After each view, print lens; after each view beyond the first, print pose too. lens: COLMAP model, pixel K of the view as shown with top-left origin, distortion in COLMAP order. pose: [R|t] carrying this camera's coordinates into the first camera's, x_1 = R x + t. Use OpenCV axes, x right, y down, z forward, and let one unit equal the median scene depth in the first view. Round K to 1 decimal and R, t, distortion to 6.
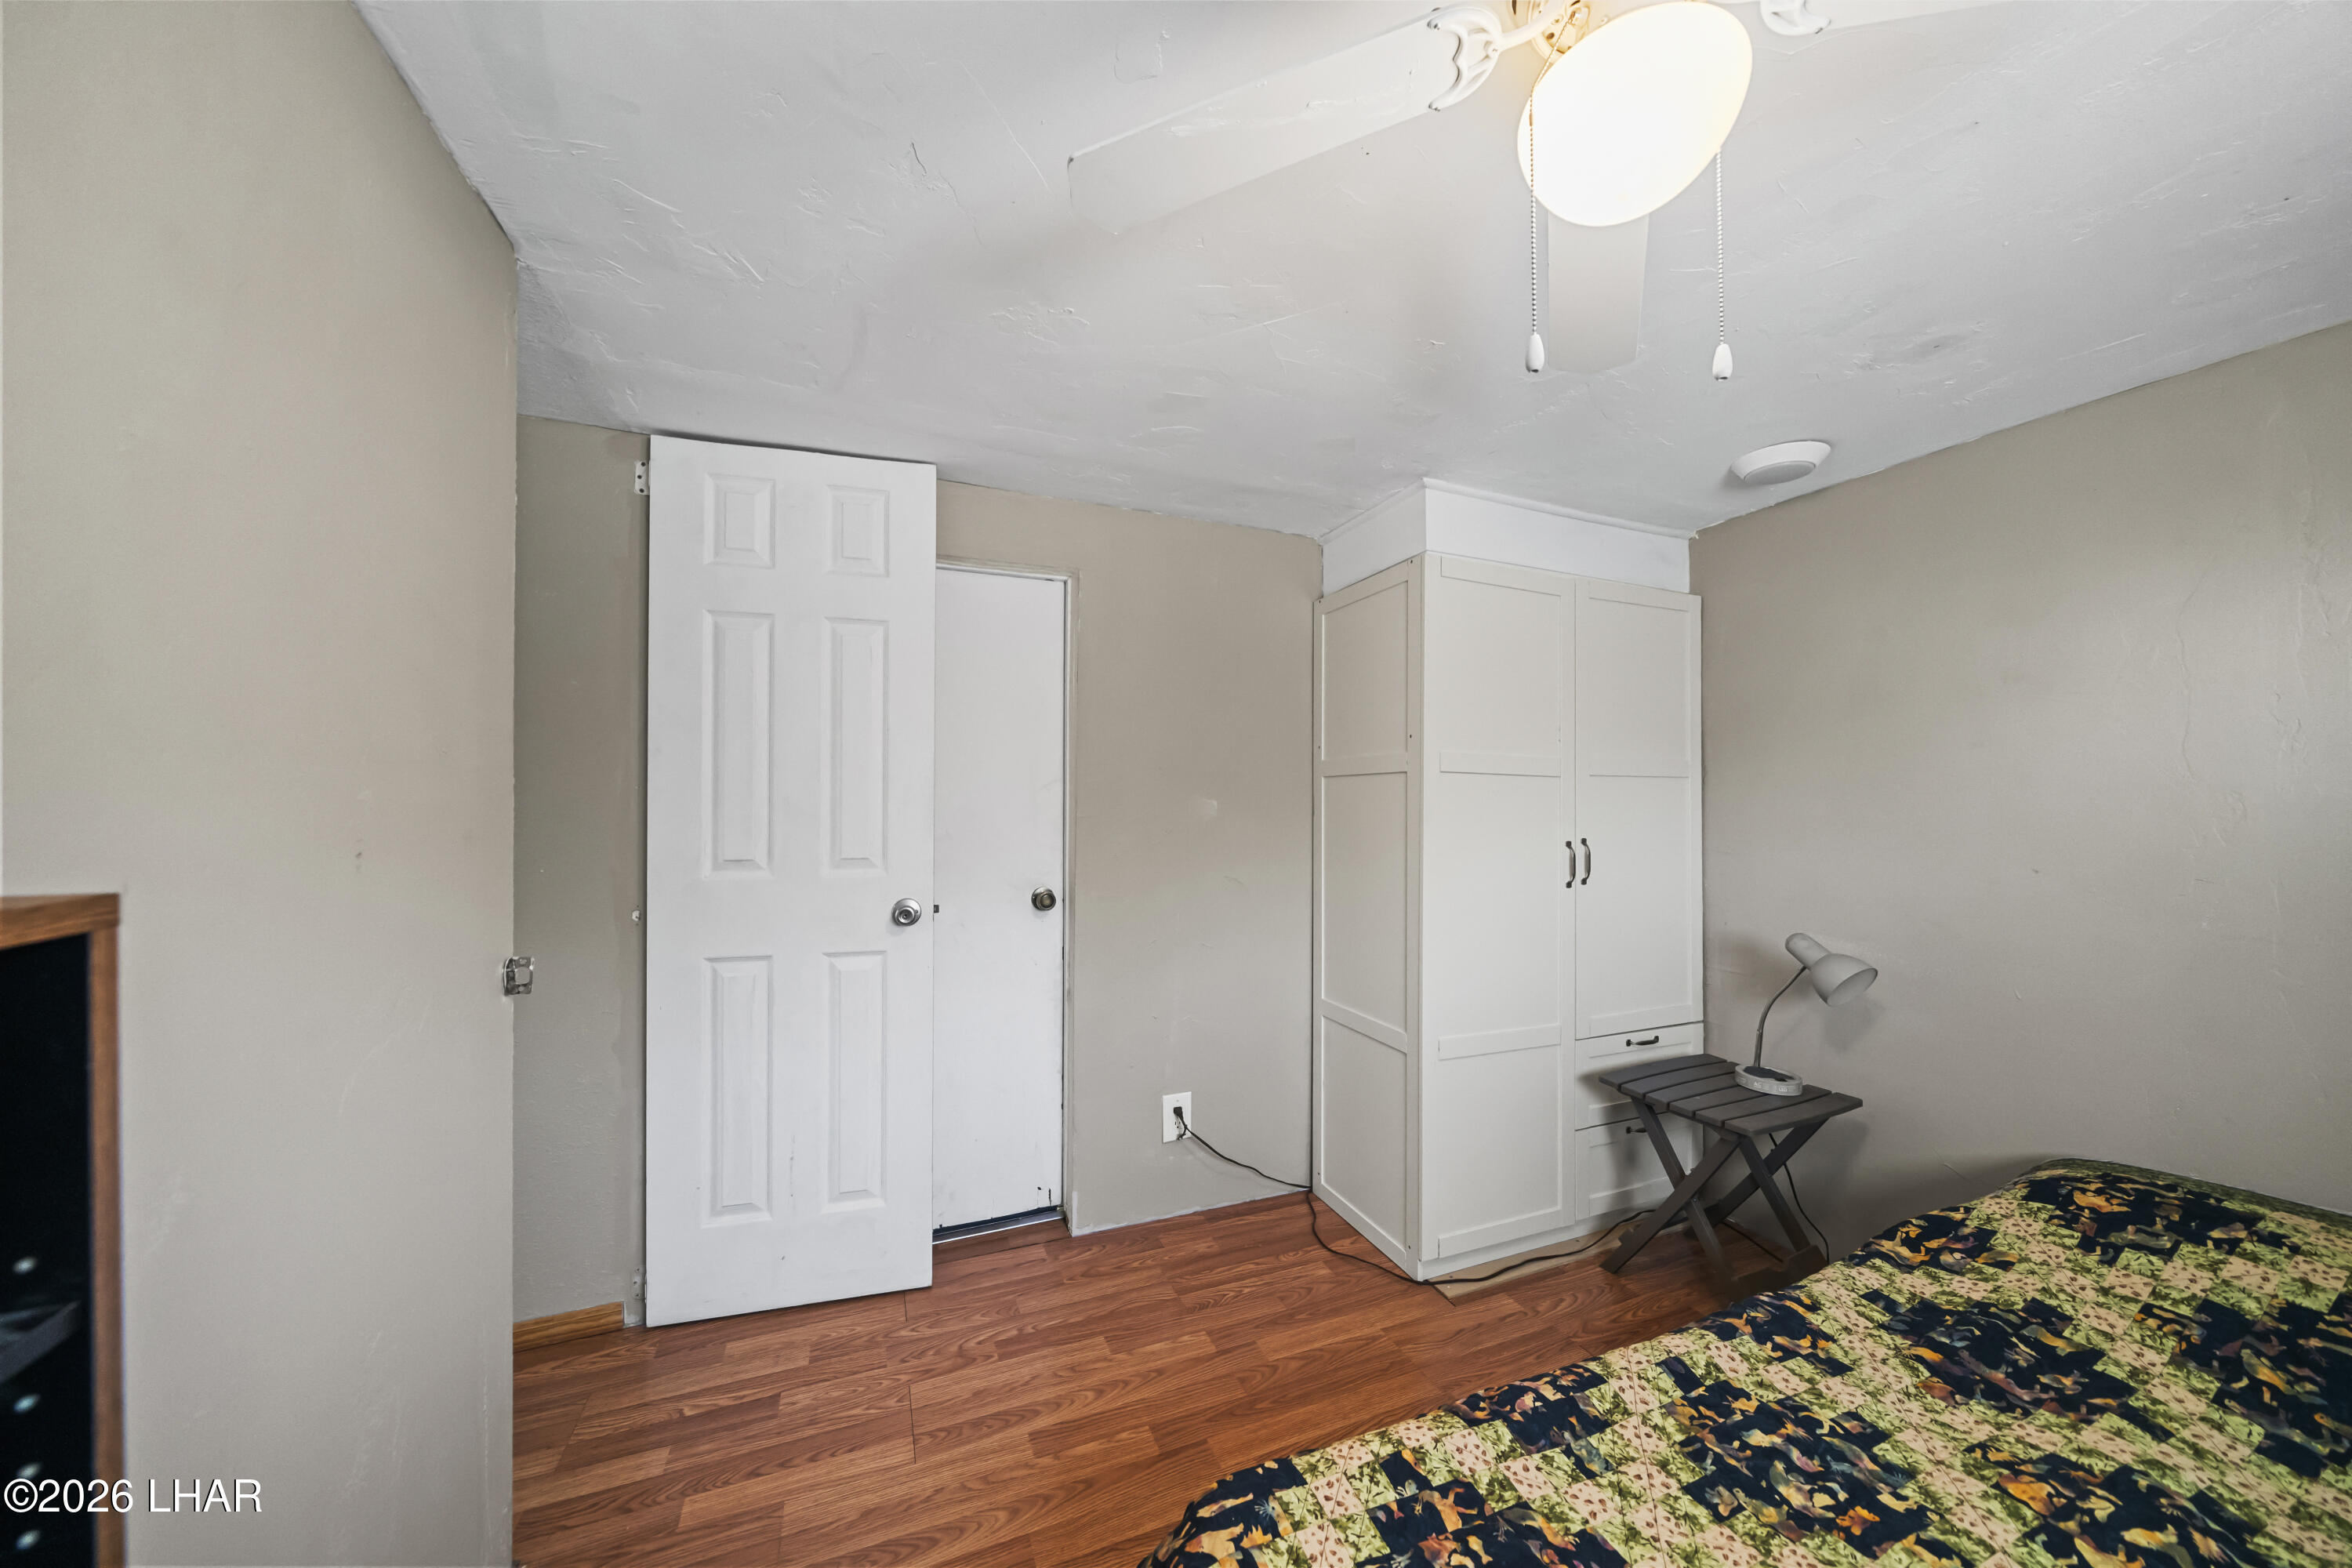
lens RADIAL K [[792.6, 0, 1180.4], [0, 792.6, 793.4], [0, 0, 1]] dist [-0.004928, 0.000461]
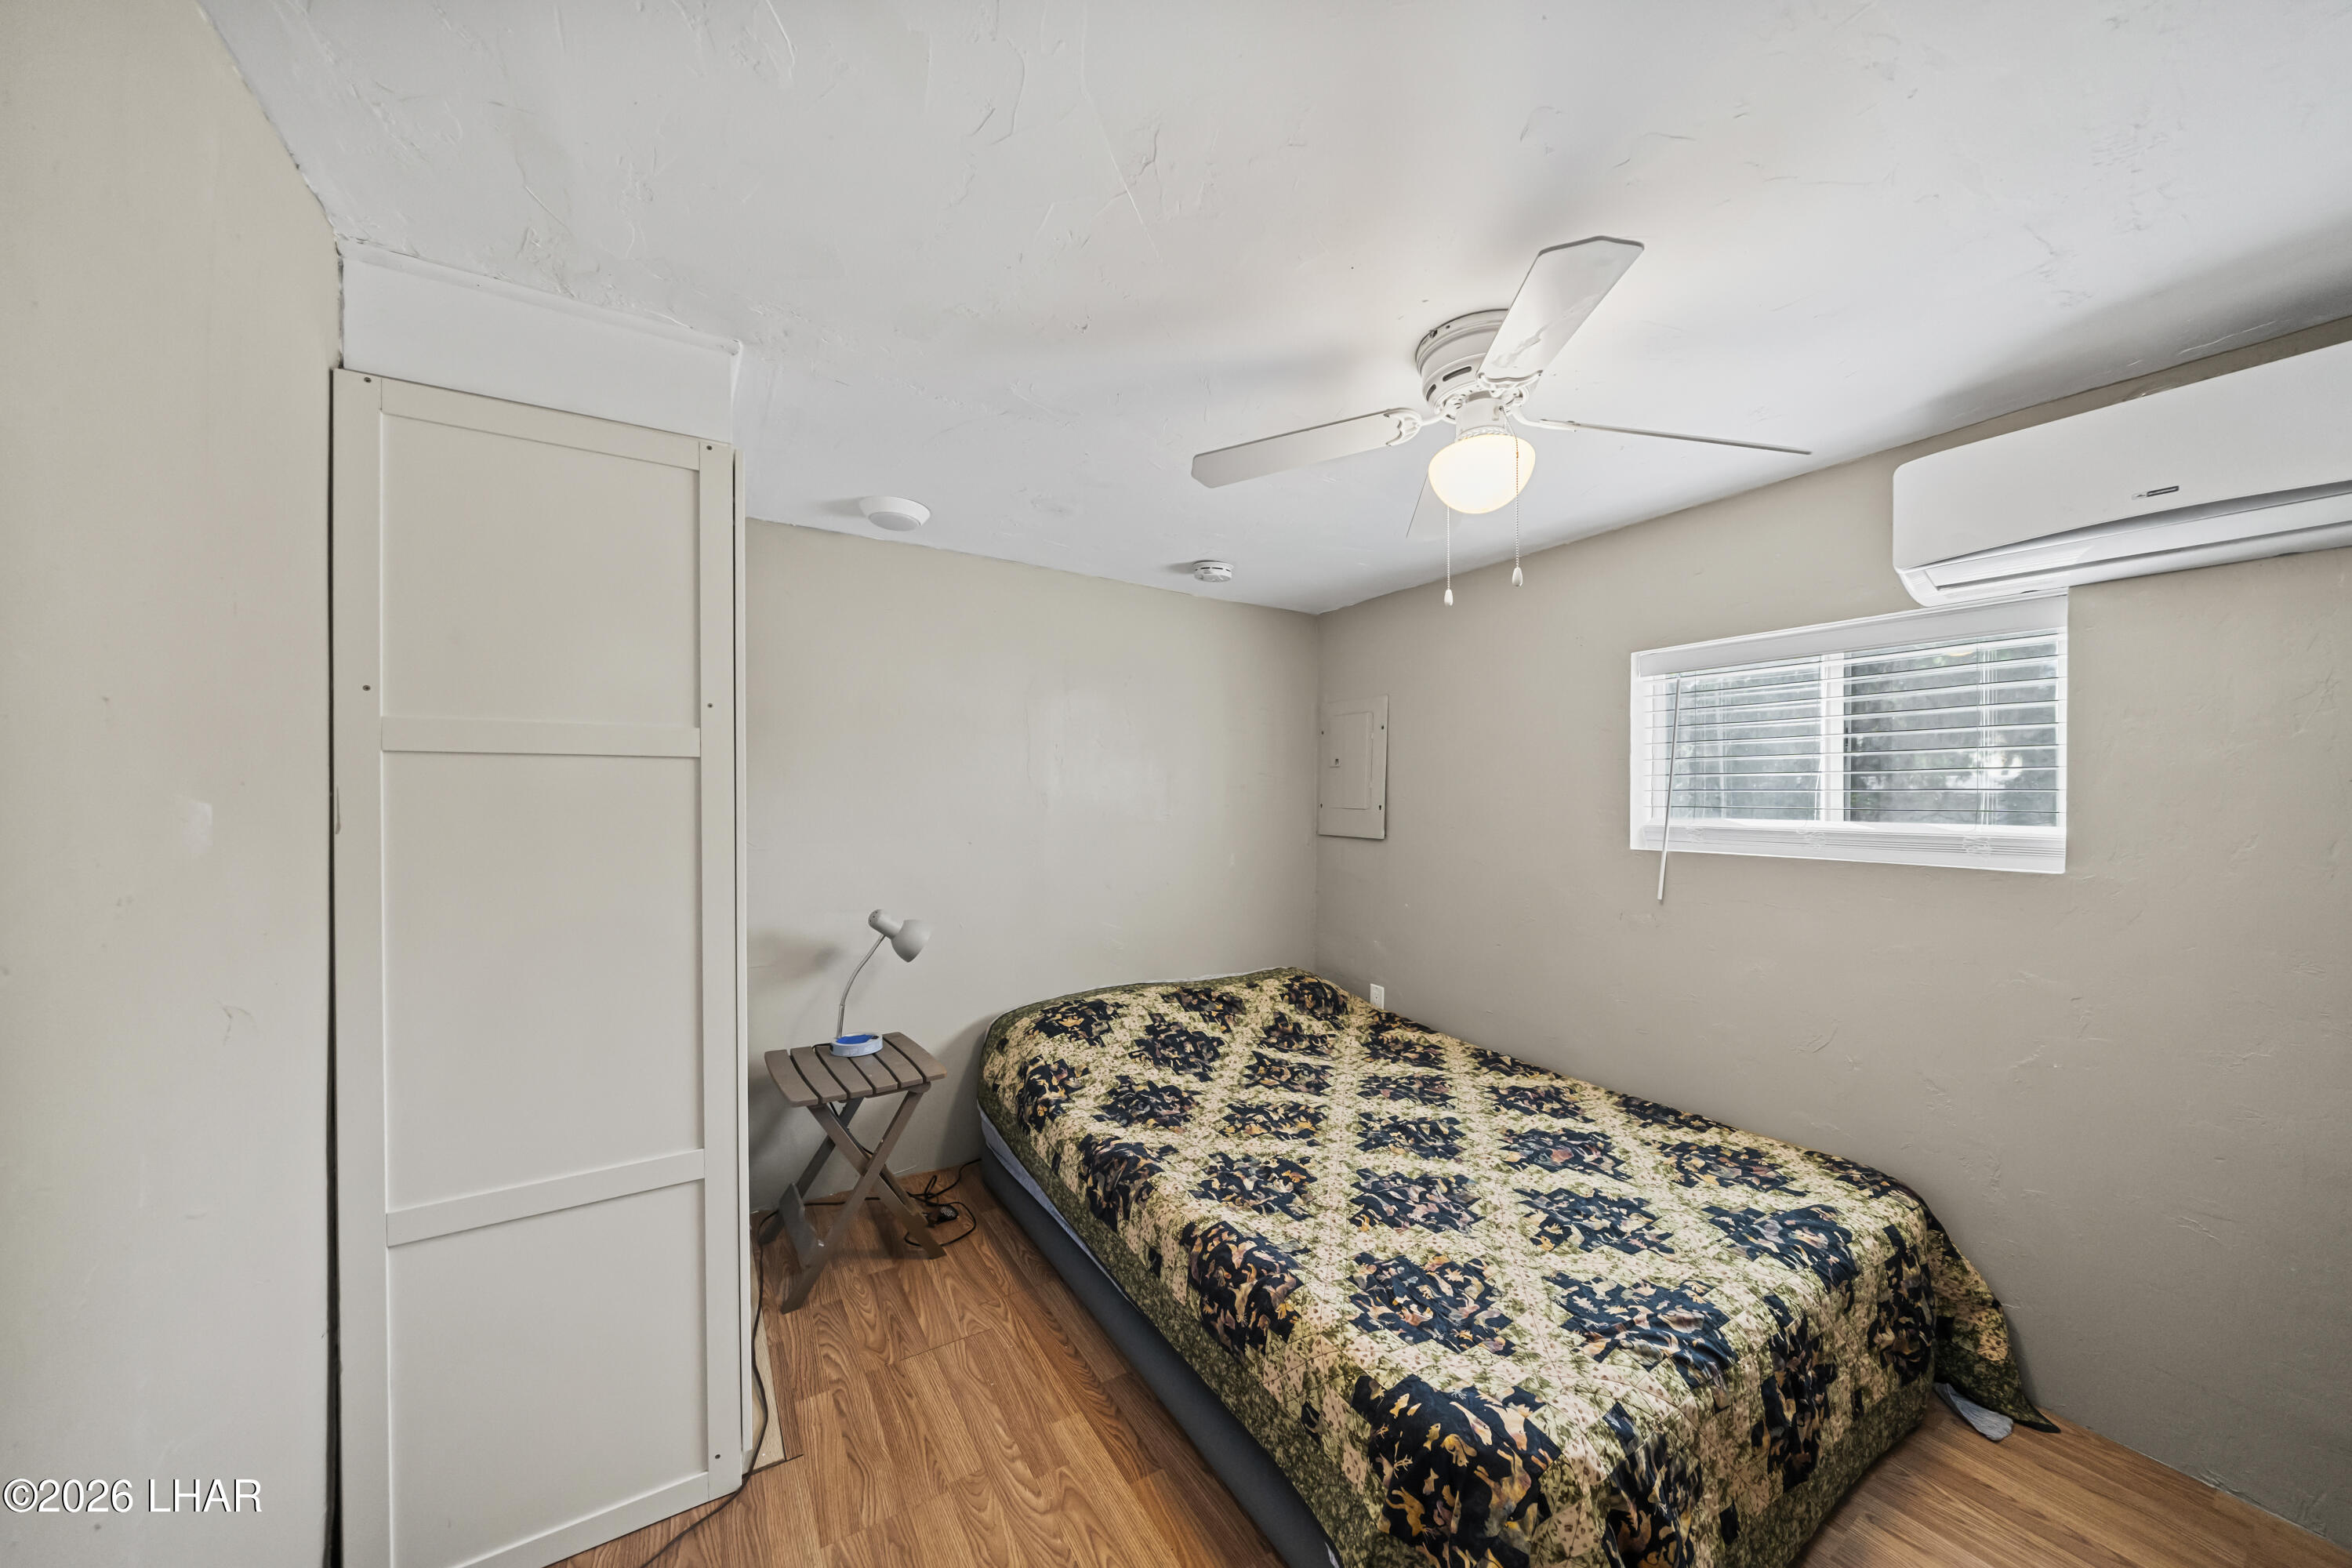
lens RADIAL K [[792.6, 0, 1182.4], [0, 792.6, 796.5], [0, 0, 1]] dist [-0.004928, 0.000461]
pose [[-0.174683, -0.005161, 0.984611, -0.707834], [-0.011693, 0.999927, 0.003167, -0.004692], [-0.984555, -0.010960, -0.174730, 1.153471]]
